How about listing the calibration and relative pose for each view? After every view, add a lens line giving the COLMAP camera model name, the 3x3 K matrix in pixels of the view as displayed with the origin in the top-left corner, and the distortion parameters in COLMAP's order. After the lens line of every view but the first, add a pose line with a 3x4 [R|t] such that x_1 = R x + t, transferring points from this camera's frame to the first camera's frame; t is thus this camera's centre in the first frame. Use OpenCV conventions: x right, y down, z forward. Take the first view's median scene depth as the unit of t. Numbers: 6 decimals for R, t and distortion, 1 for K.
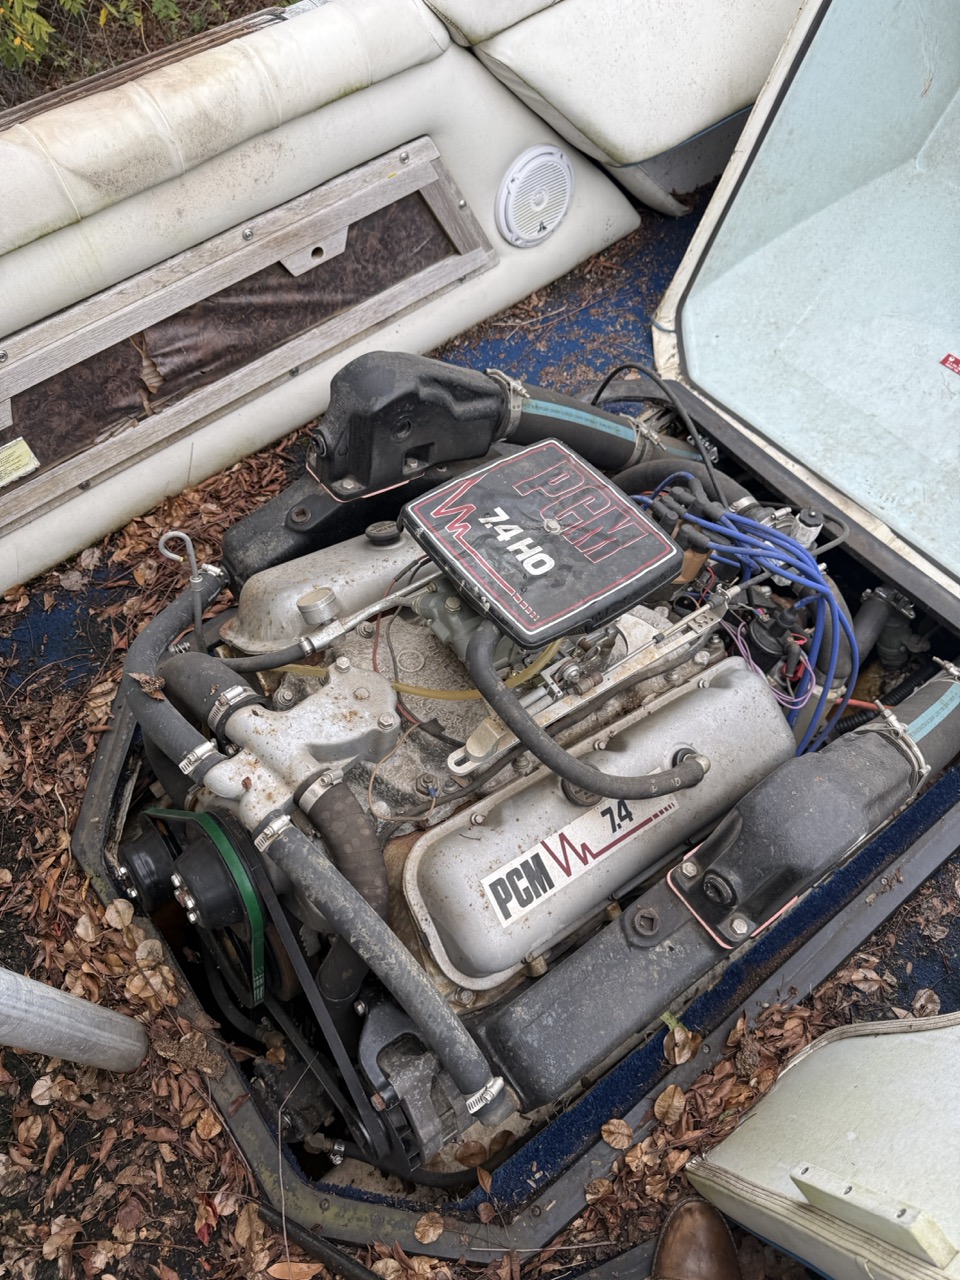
lens RADIAL K [[919.1, 0, 480.0], [0, 919.1, 640.0], [0, 0, 1]] dist [0.073369, -0.103501]
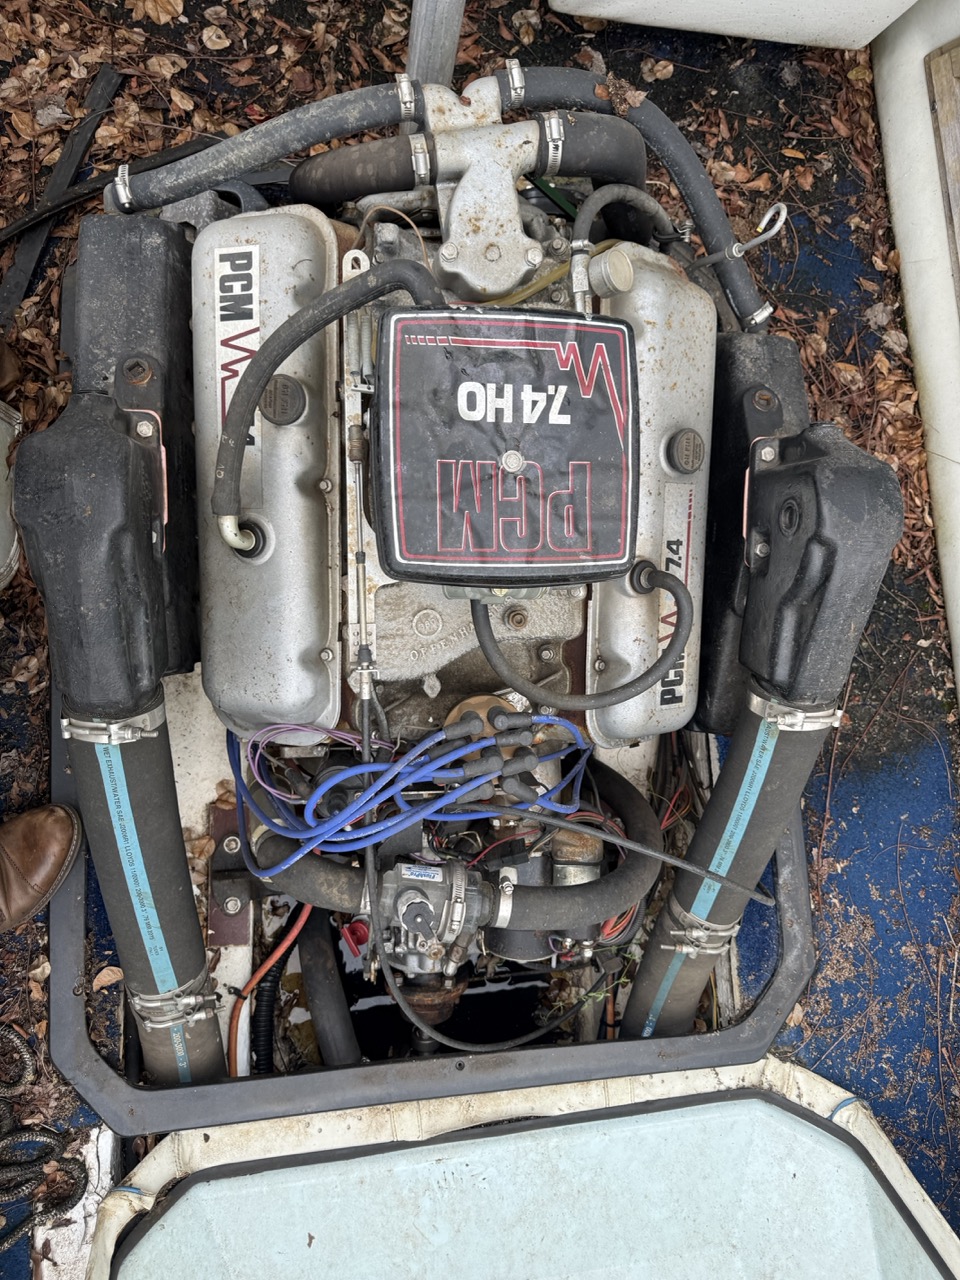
lens RADIAL K [[925.2, 0, 482.0], [0, 925.2, 638.6], [0, 0, 1]] dist [0.022740, -0.032684]
pose [[-0.569618, 0.799564, -0.190348, 0.326391], [-0.769522, -0.437453, 0.465264, -0.480096], [0.288740, 0.411500, 0.864464, 0.305023]]
